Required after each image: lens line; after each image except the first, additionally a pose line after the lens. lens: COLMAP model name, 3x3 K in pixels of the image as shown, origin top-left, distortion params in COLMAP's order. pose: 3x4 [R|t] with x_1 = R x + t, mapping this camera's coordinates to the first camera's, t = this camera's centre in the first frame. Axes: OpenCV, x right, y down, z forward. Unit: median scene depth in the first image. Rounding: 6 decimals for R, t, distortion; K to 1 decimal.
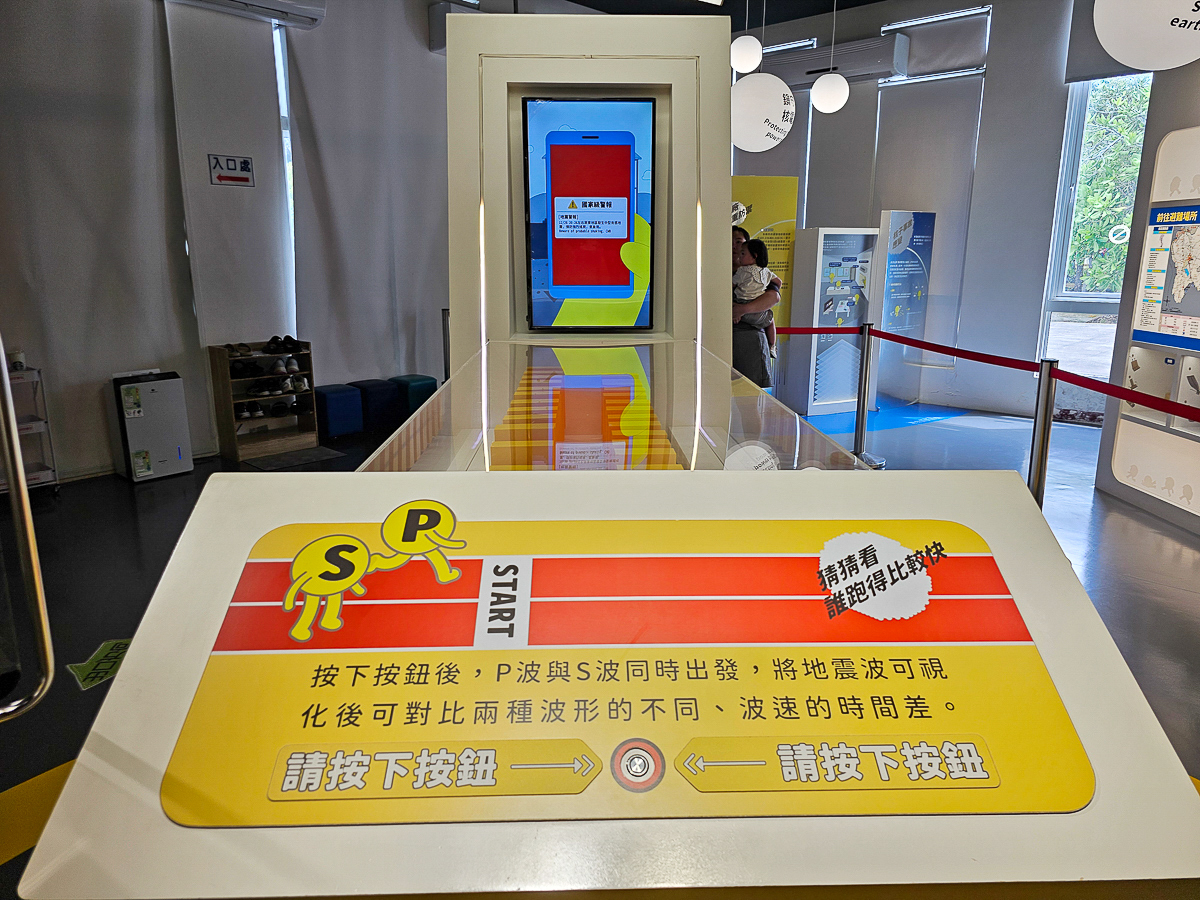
lens RADIAL K [[767.9, 0, 605.4], [0, 767.9, 443.8], [0, 0, 1]] dist [0.044072, -0.044551]
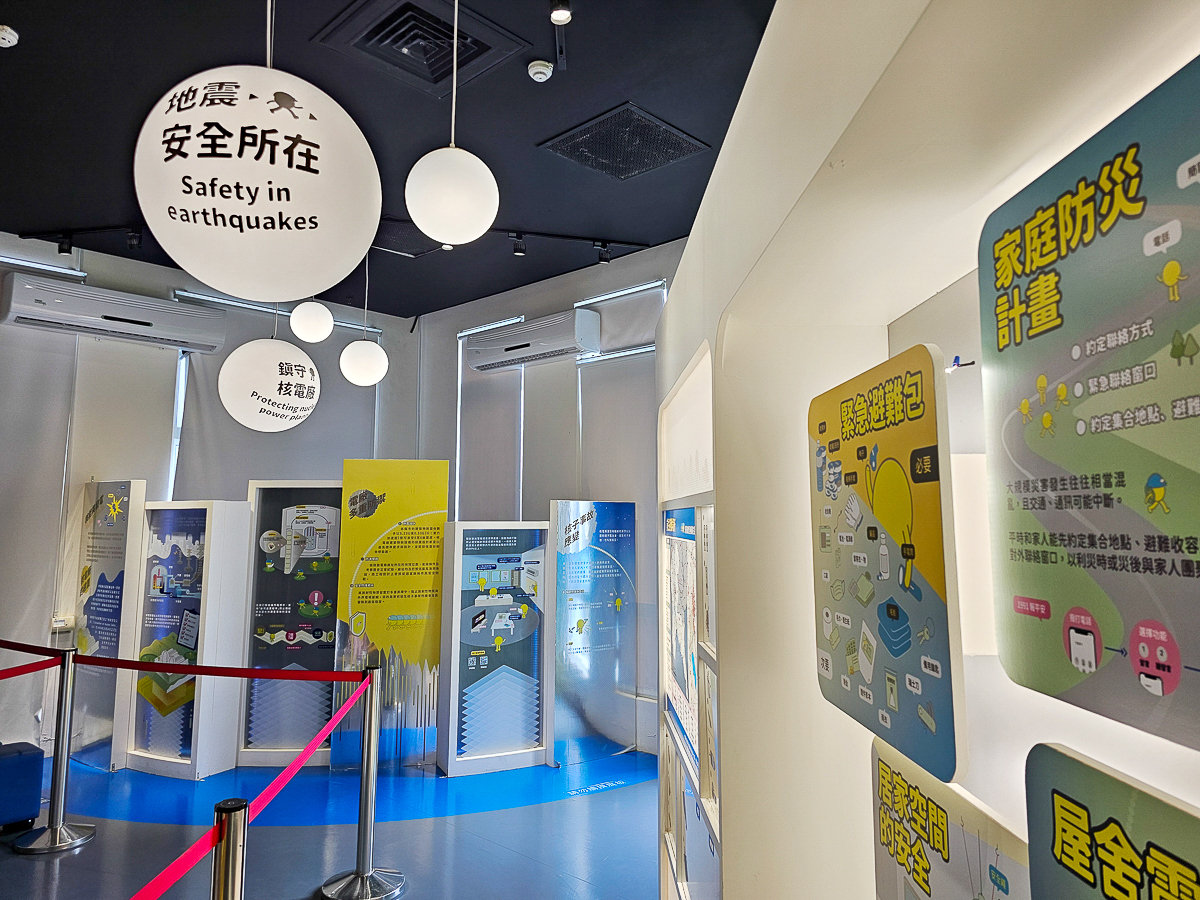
lens RADIAL K [[767.9, 0, 605.4], [0, 767.9, 443.8], [0, 0, 1]] dist [0.044072, -0.044551]
pose [[0.999784, -0.000187, -0.020790, 0.424975], [-0.006895, 0.940386, -0.340040, -0.084417], [0.019615, 0.340110, 0.940181, 0.226314]]
